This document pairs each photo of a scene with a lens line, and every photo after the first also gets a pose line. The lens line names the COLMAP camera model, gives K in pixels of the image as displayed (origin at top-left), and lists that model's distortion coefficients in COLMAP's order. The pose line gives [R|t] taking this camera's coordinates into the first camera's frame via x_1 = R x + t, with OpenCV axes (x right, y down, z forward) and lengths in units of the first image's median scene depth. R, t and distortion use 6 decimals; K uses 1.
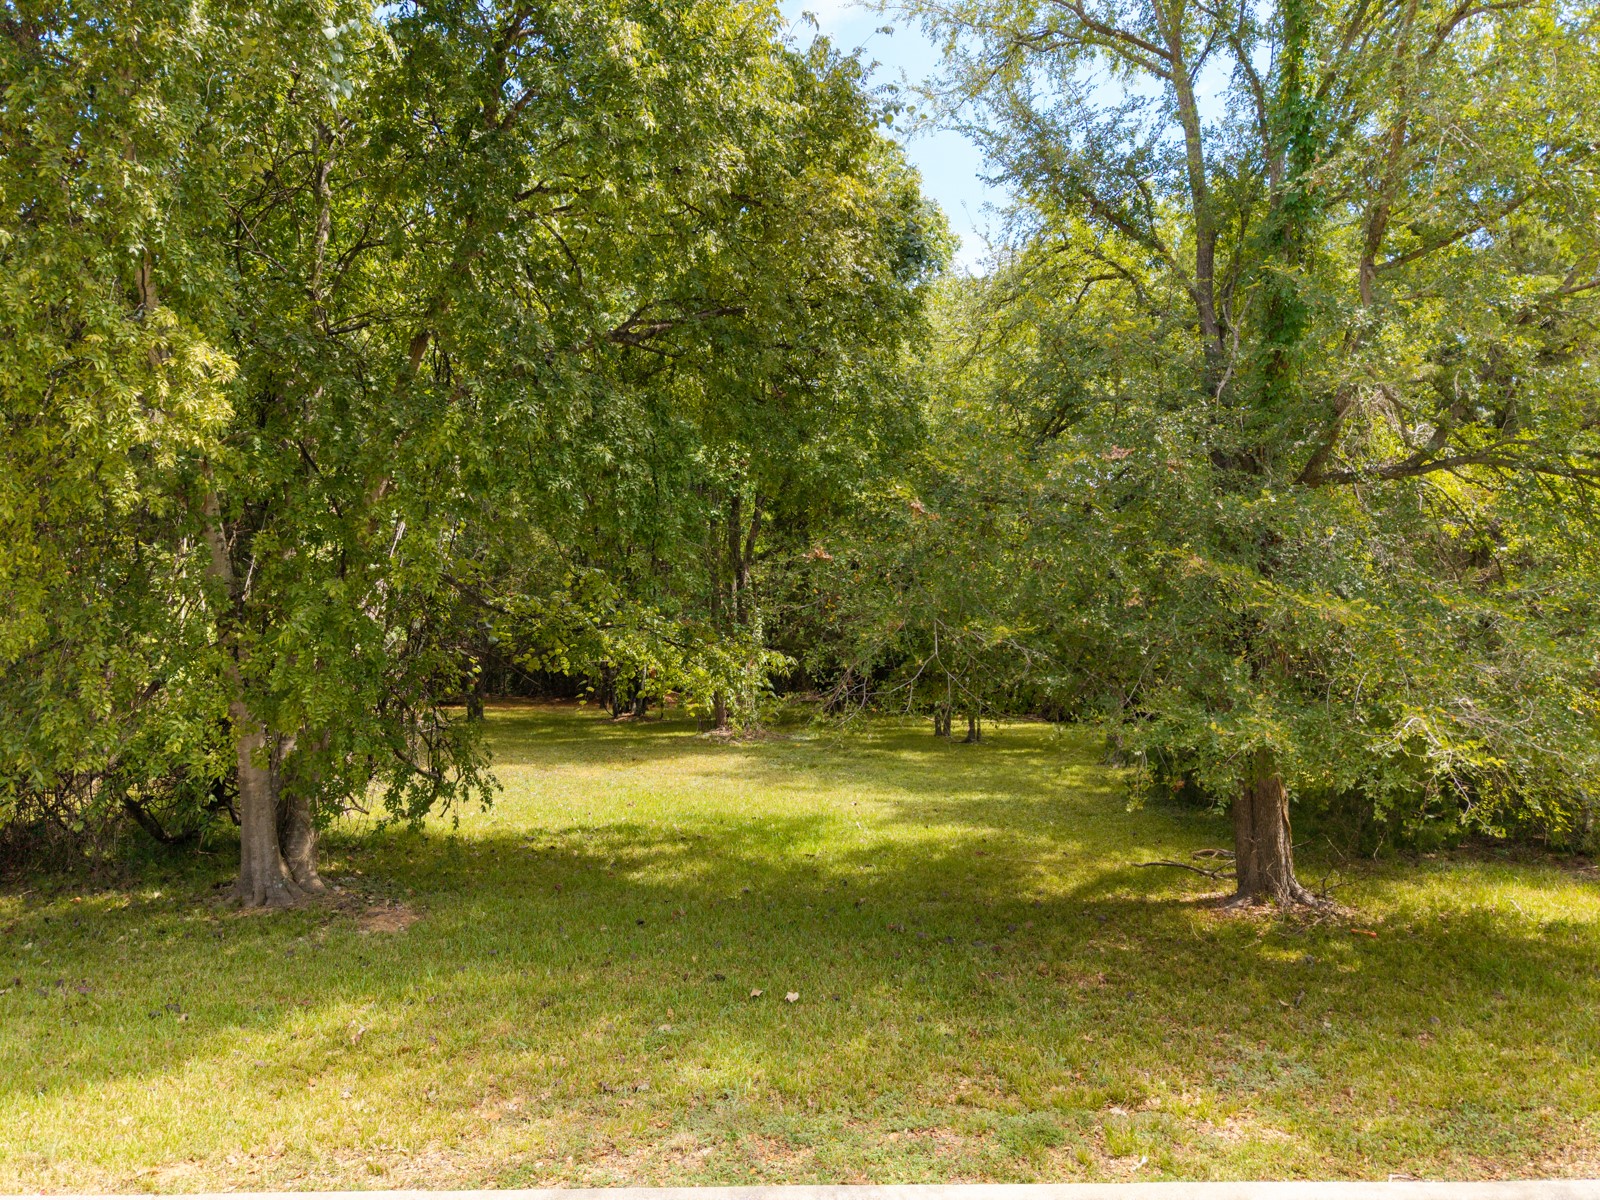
lens RADIAL K [[1095.0, 0, 800.0], [0, 1095.0, 600.0], [0, 0, 1]] dist [0.002252, -0.003274]
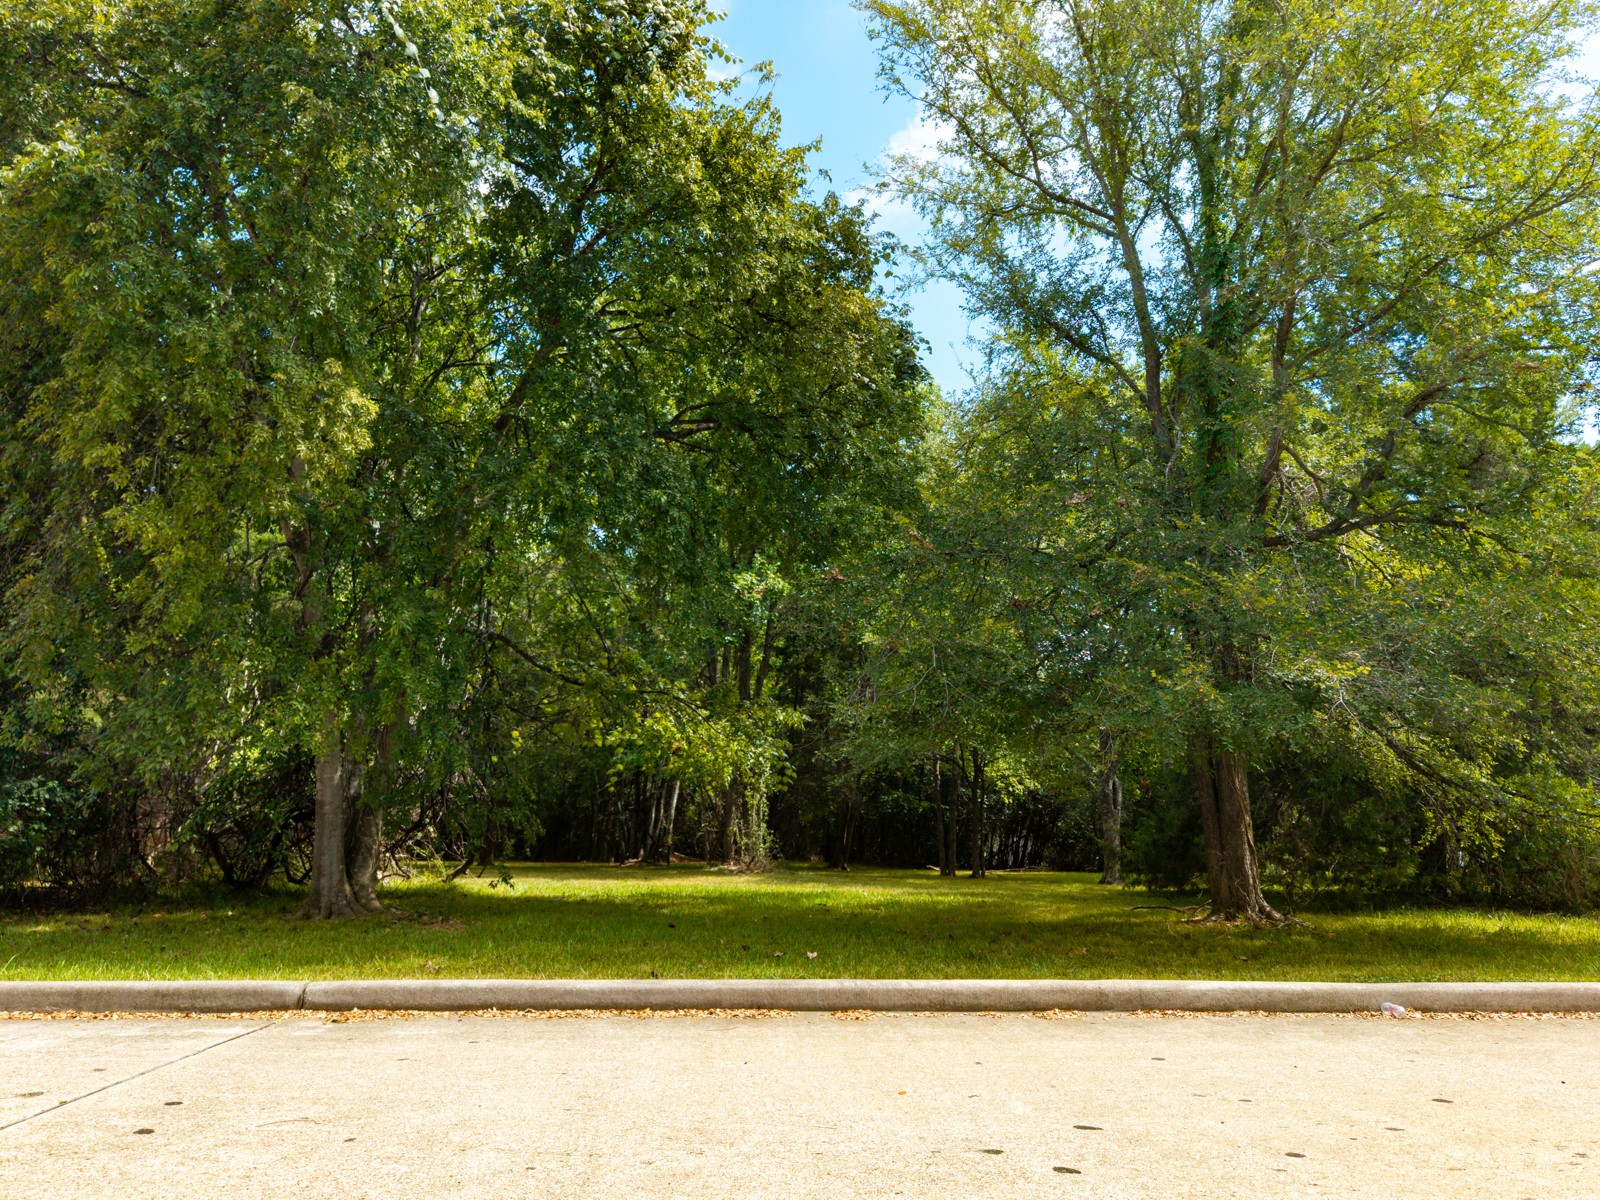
lens RADIAL K [[1120.6, 0, 800.0], [0, 1120.6, 600.0], [0, 0, 1]] dist [-0.007354, -0.003239]
pose [[0.999997, 0.002462, -0.000299, -0.014938], [-0.002474, 0.982054, -0.188584, 0.167037], [-0.000171, 0.188584, 0.982057, -0.158789]]
